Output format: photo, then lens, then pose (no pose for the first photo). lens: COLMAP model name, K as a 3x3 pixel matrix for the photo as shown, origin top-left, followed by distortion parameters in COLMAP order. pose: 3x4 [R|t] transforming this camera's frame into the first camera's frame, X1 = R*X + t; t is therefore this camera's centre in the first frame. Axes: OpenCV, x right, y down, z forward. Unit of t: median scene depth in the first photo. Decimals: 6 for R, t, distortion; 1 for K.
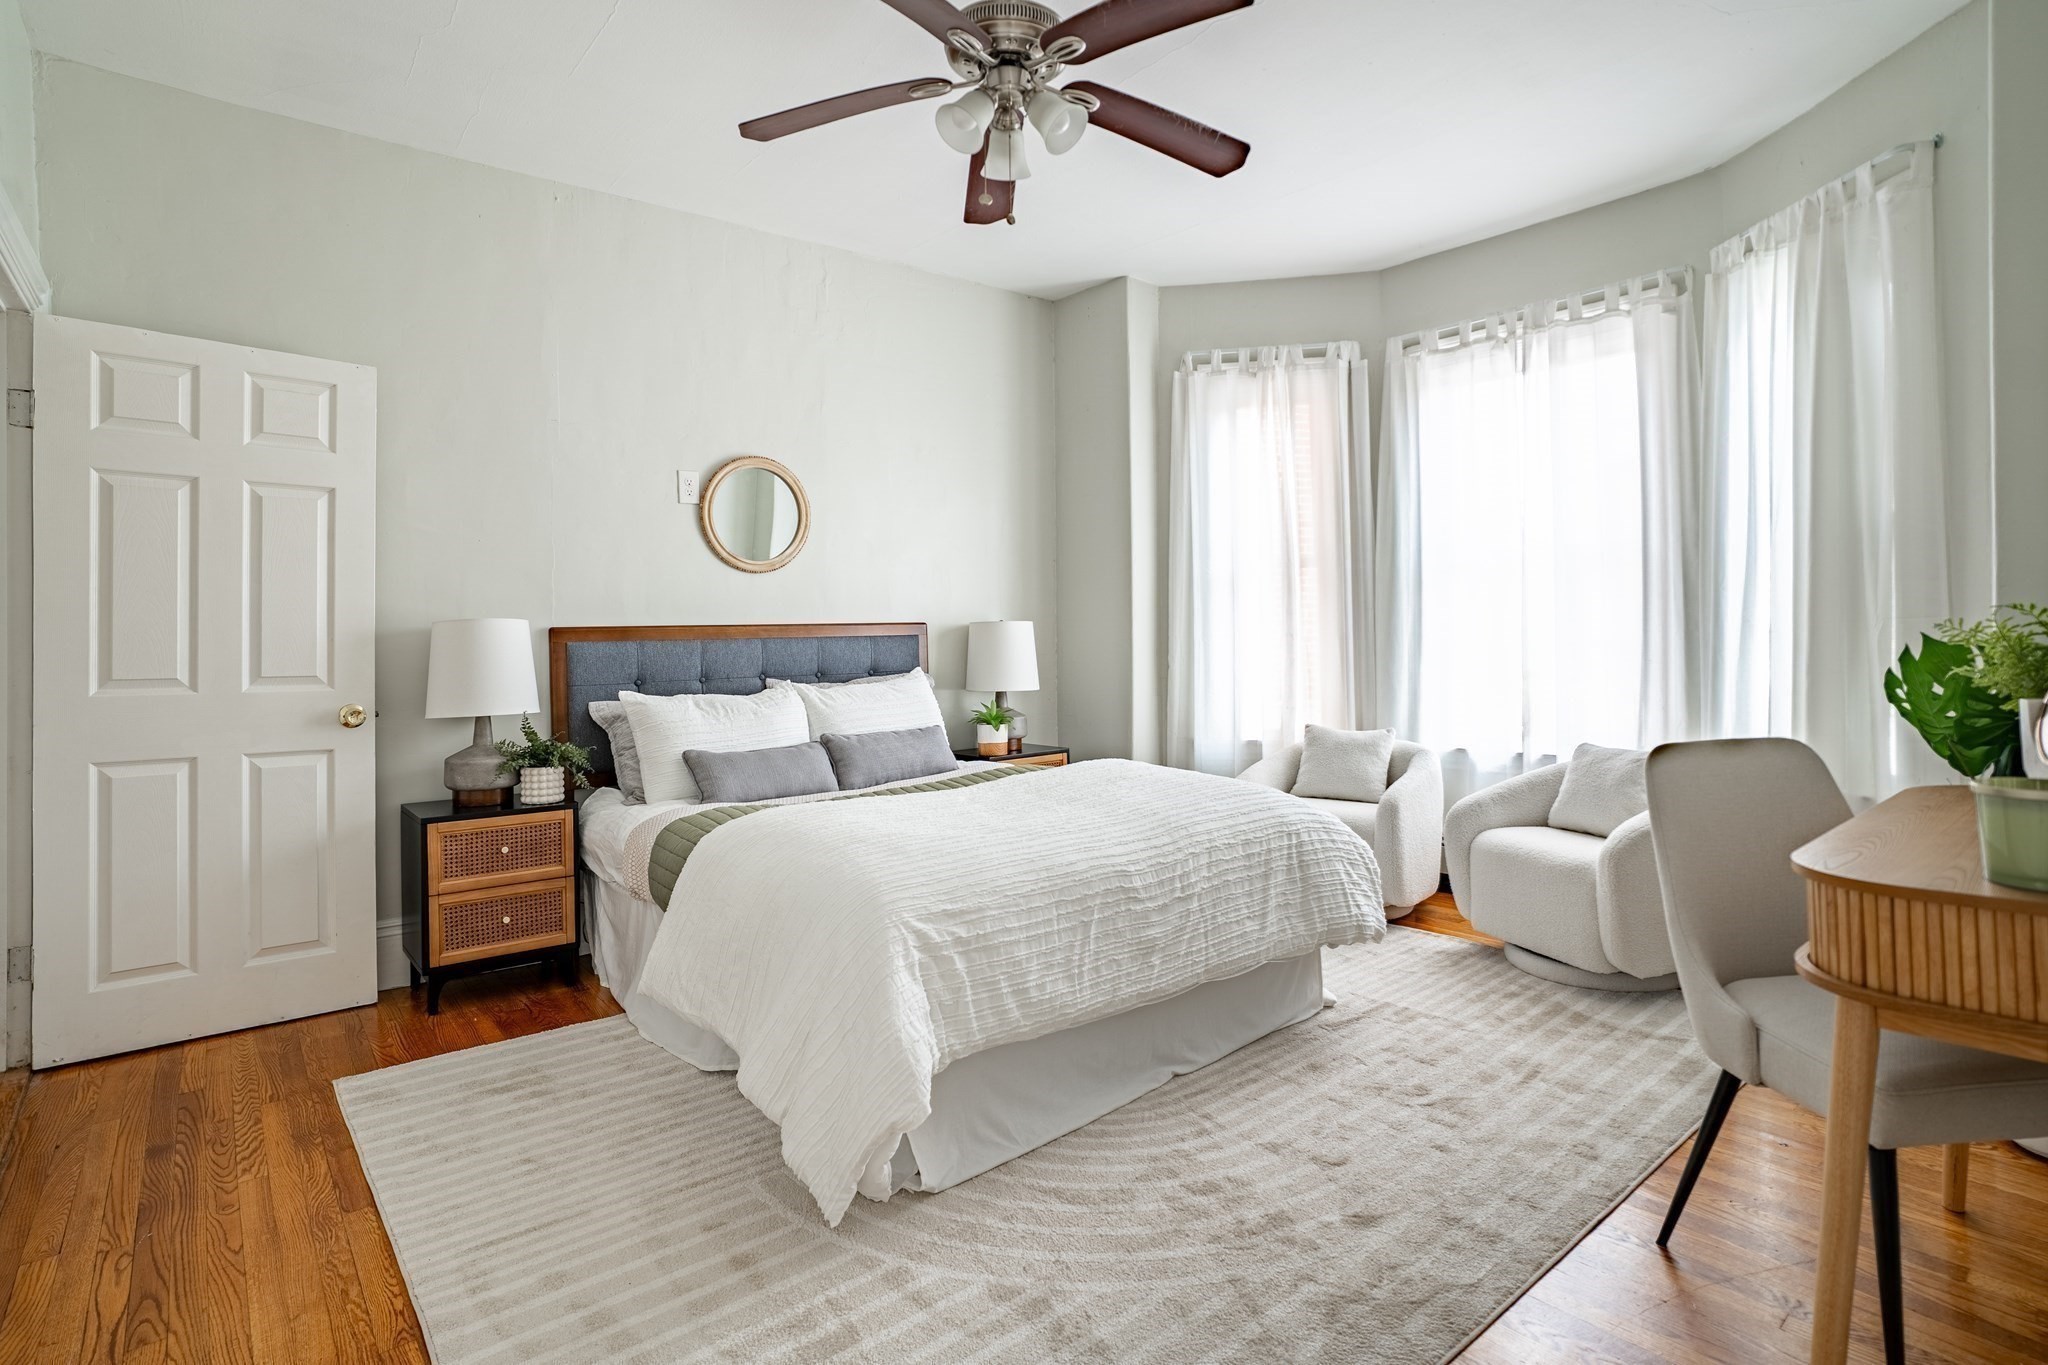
lens RADIAL K [[1093.8, 0, 1024.2], [0, 1093.8, 695.6], [0, 0, 1]] dist [-0.056932, 0.043136]
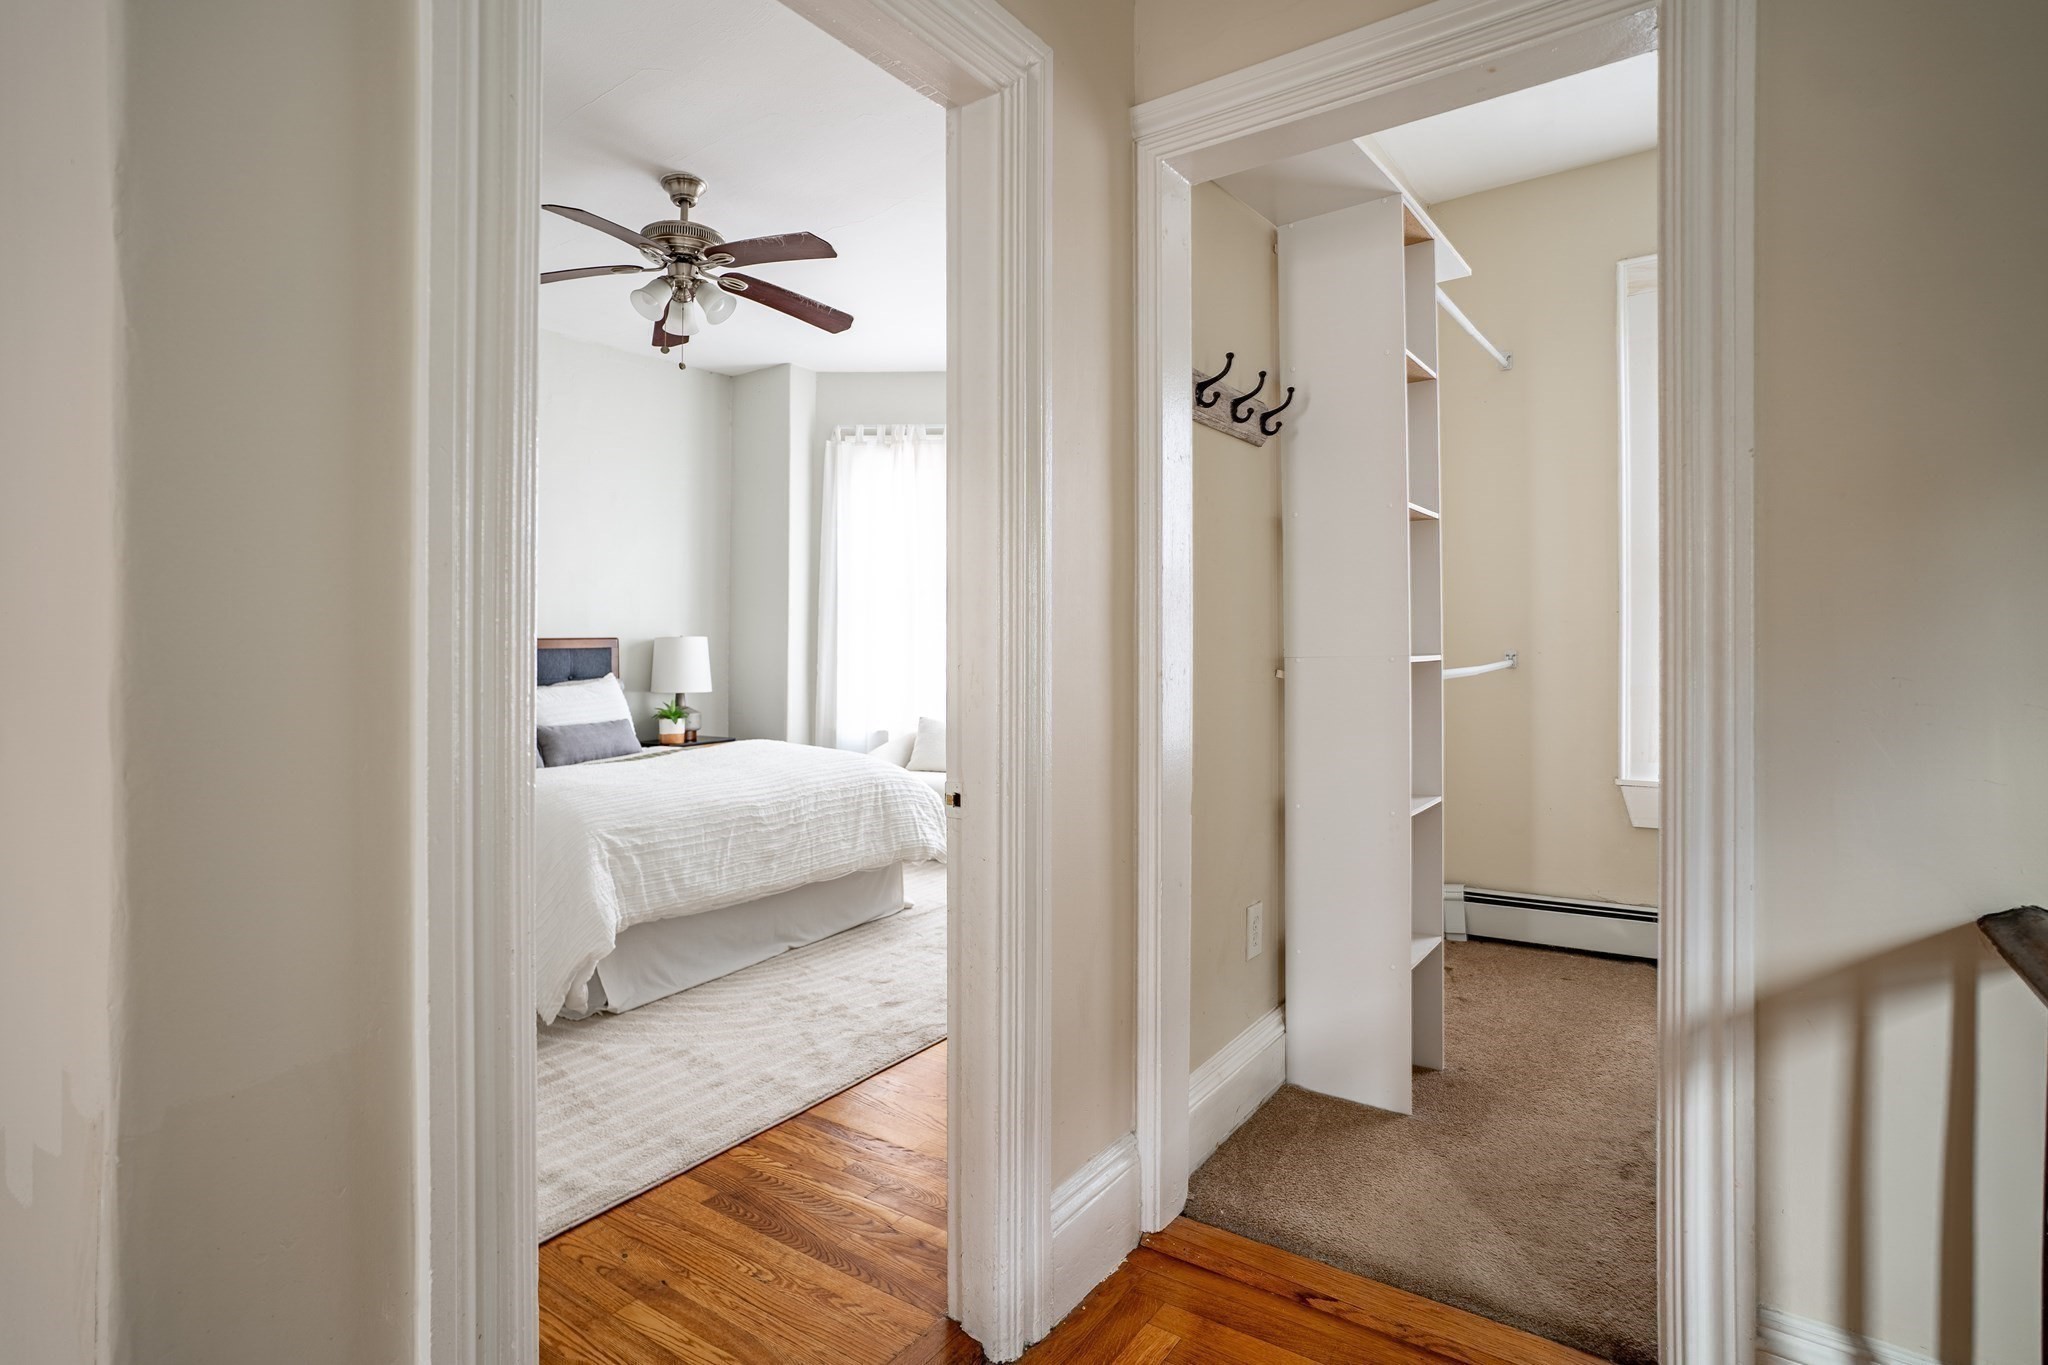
lens RADIAL K [[1085.8, 0, 988.1], [0, 1085.8, 622.3], [0, 0, 1]] dist [-0.059093, 0.043746]
pose [[0.971410, 0.010340, 0.237183, 0.046905], [0.008811, 0.996792, -0.079543, 0.029477], [-0.237245, 0.079359, 0.968203, -0.486044]]
